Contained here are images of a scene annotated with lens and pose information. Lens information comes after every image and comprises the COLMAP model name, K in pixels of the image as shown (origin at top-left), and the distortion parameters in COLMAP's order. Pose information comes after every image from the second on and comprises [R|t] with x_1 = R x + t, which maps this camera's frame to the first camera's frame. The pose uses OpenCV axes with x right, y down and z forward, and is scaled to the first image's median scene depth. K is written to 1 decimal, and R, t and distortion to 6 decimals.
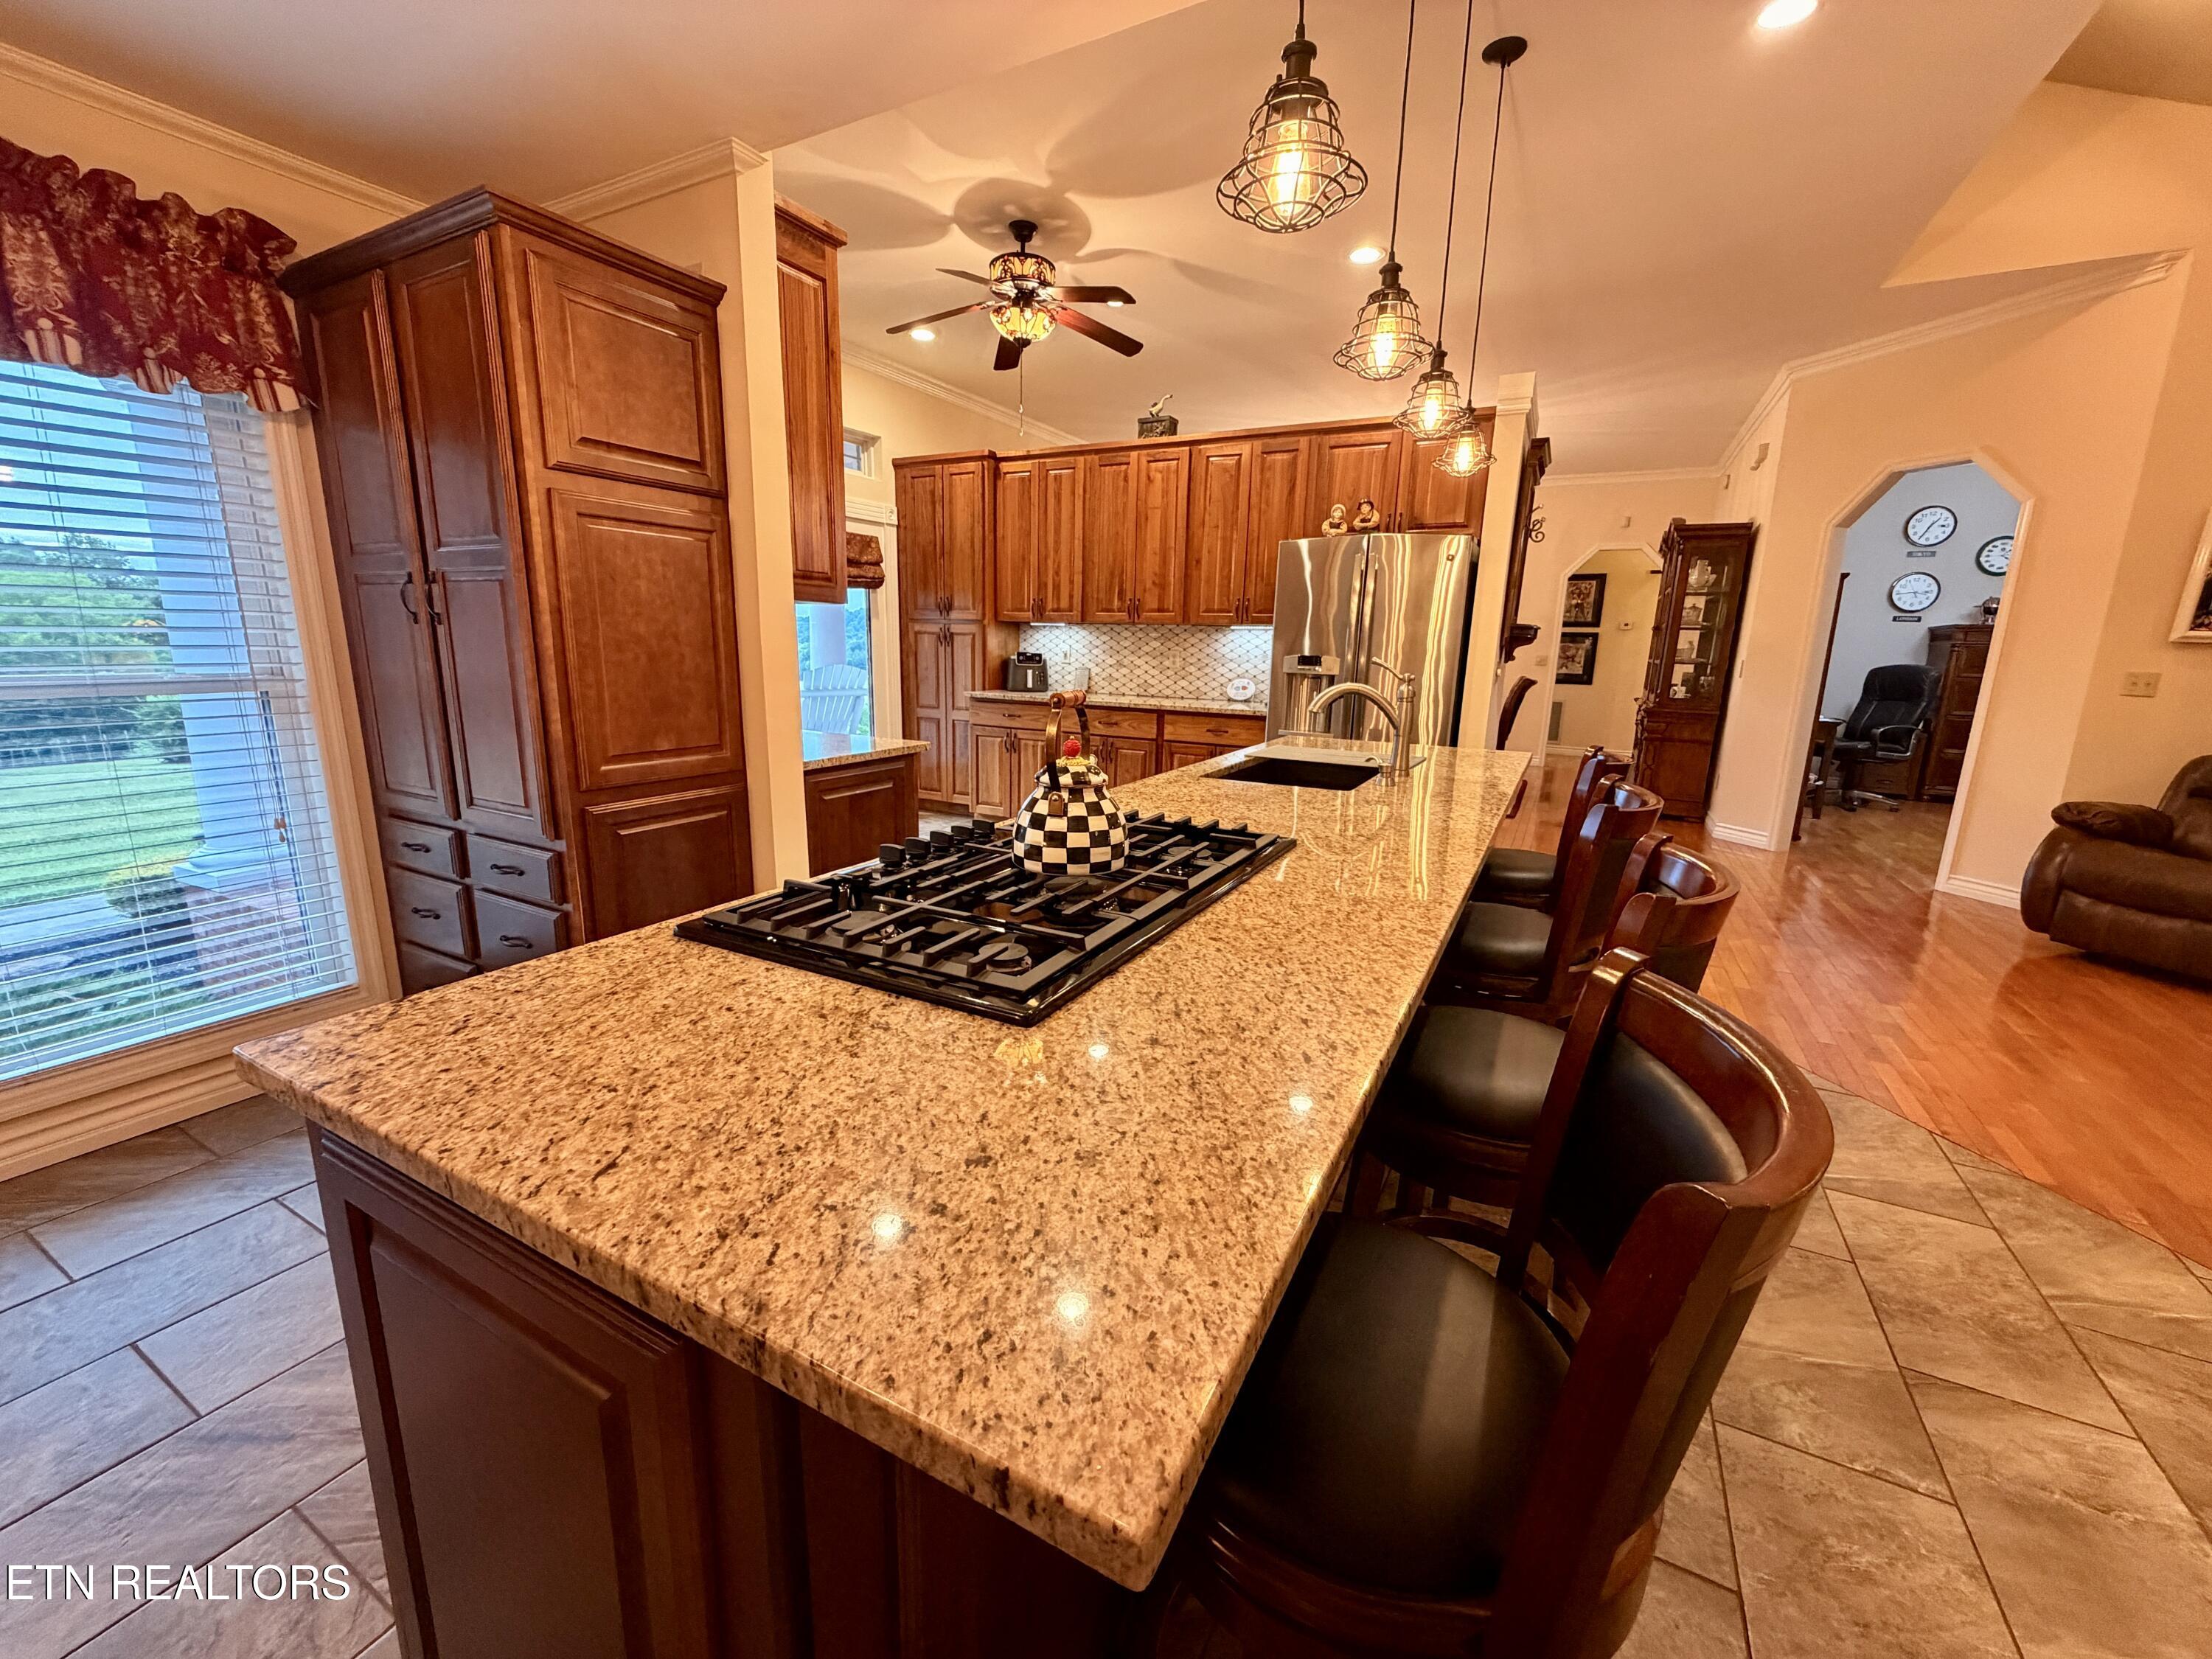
lens RADIAL K [[882.7, 0, 1102.9], [0, 882.7, 827.6], [0, 0, 1]] dist [-0.001996, 0.000009]
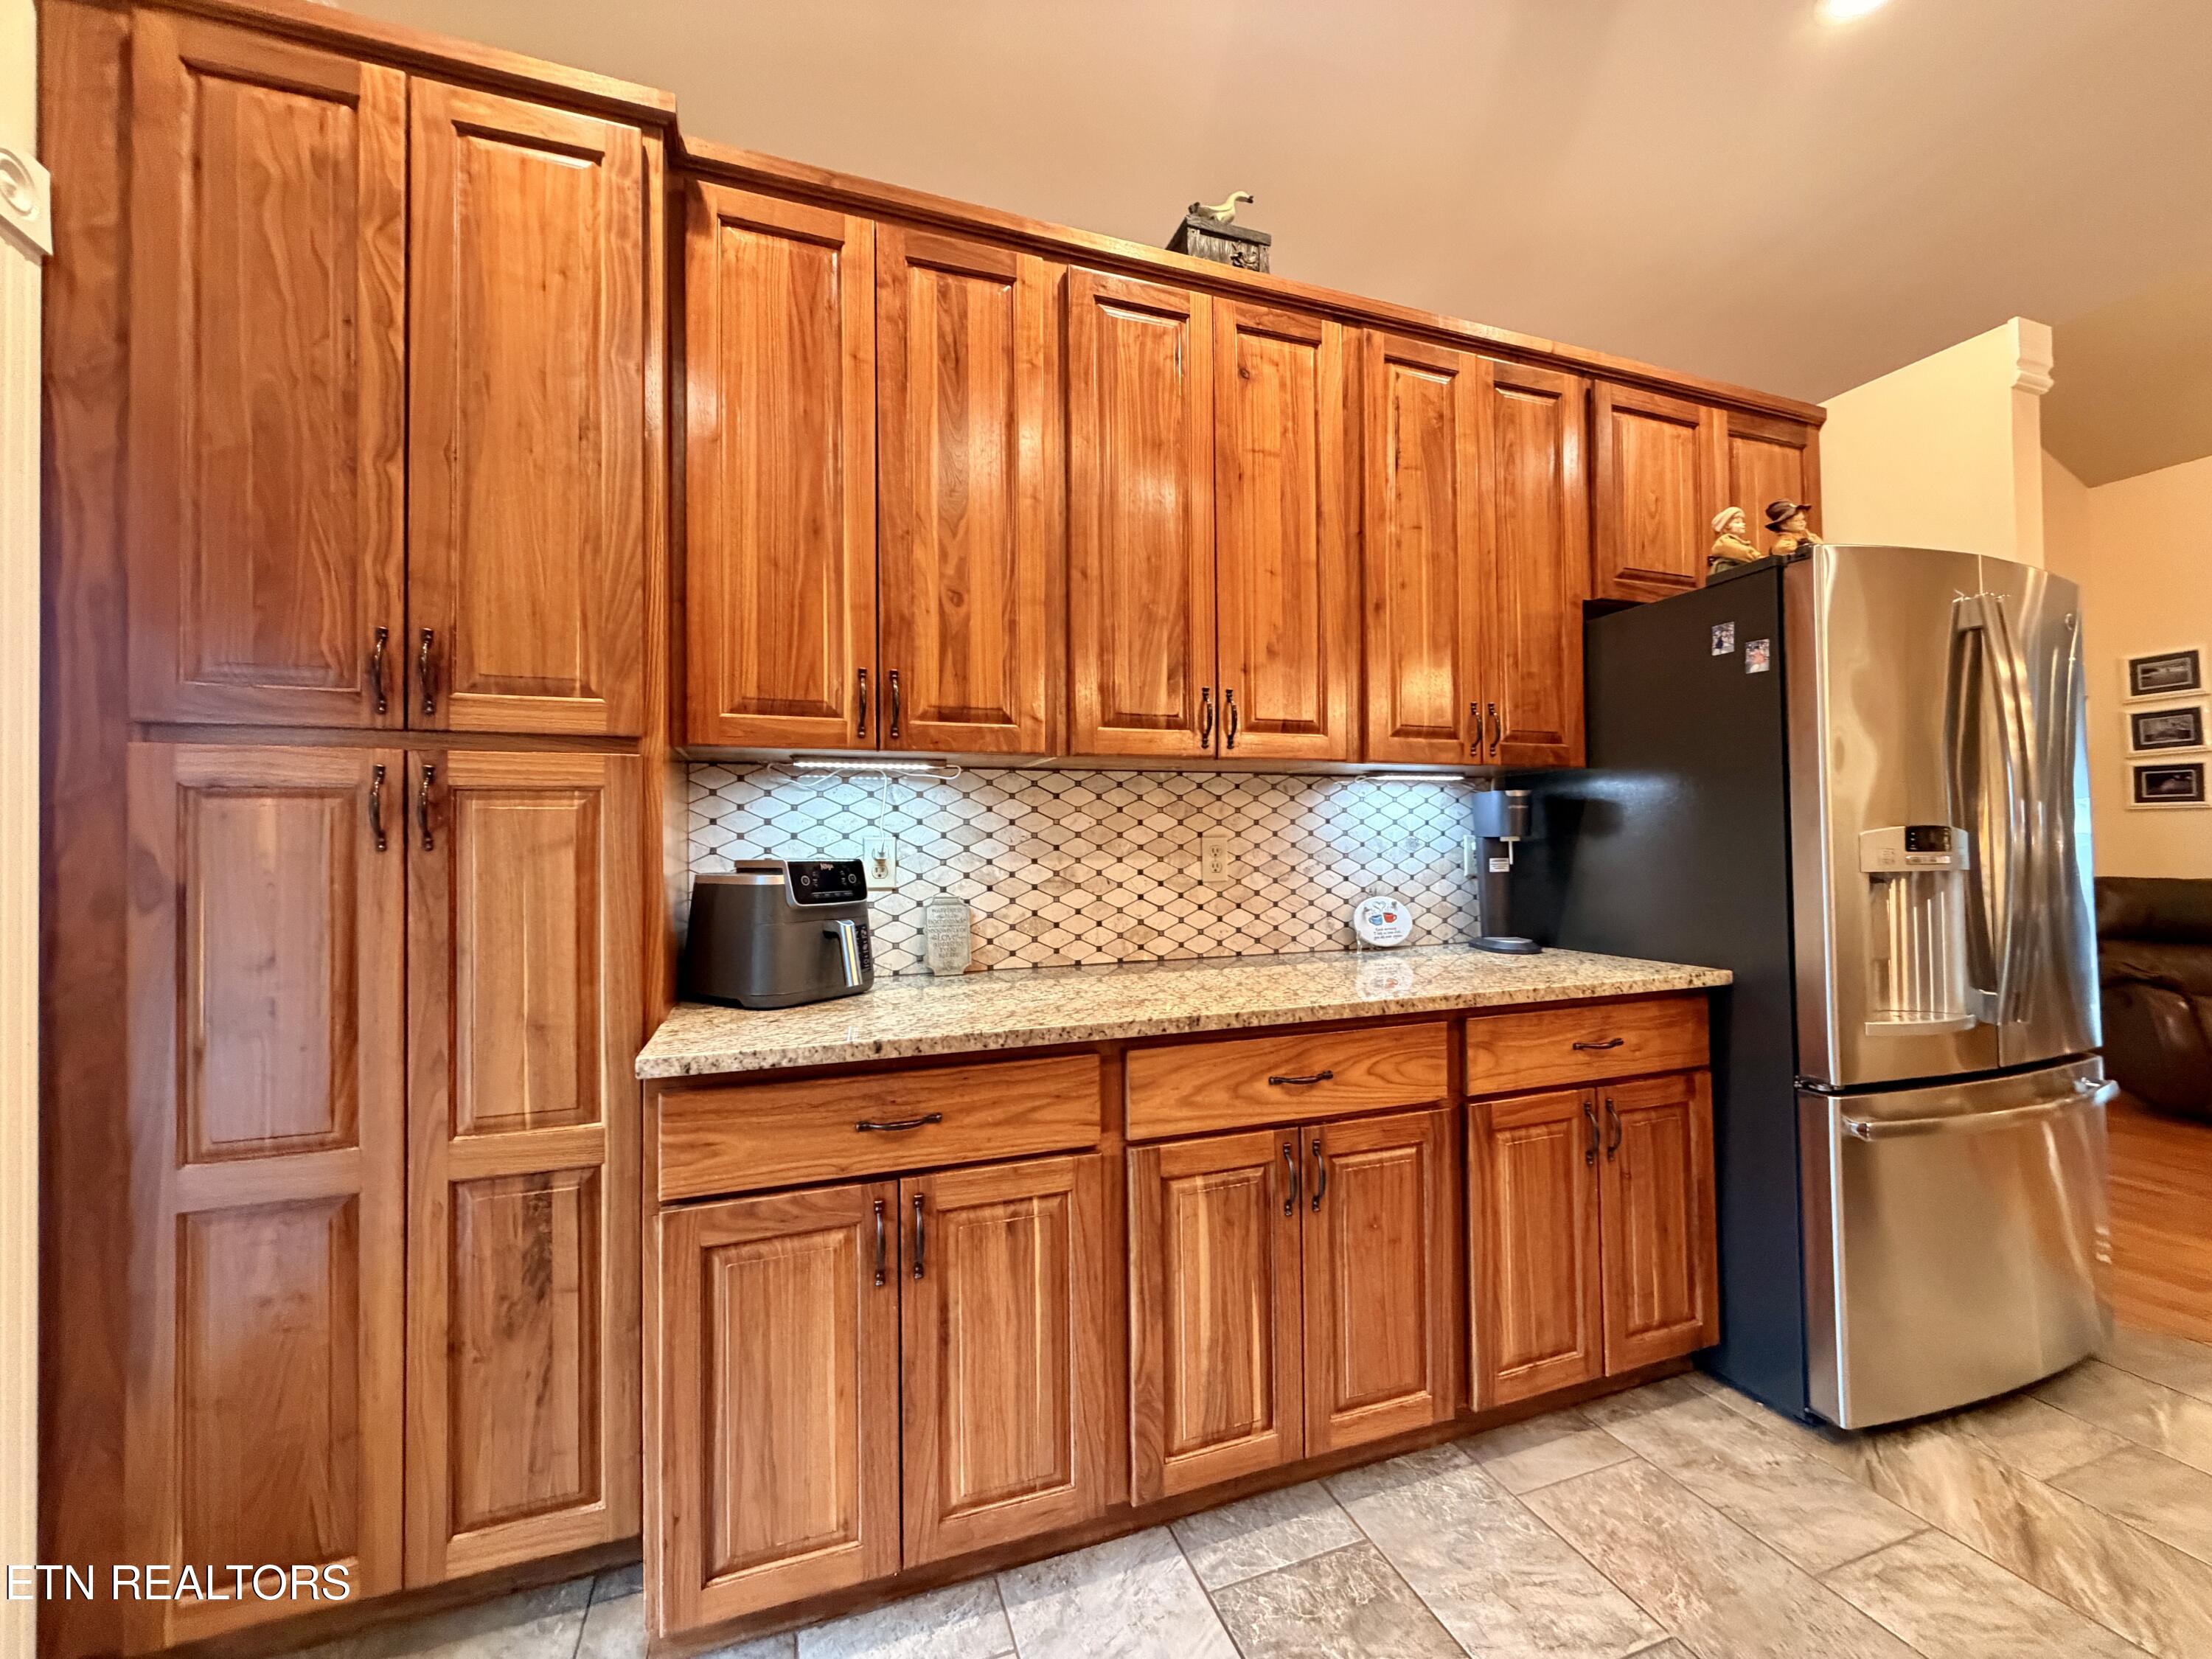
lens RADIAL K [[882.7, 0, 1102.0], [0, 882.7, 826.5], [0, 0, 1]] dist [-0.001996, 0.000009]
pose [[0.666341, -0.015800, 0.745480, -0.239562], [0.179364, 0.973816, -0.139683, -0.159427], [-0.723753, 0.226789, 0.651728, 0.779240]]
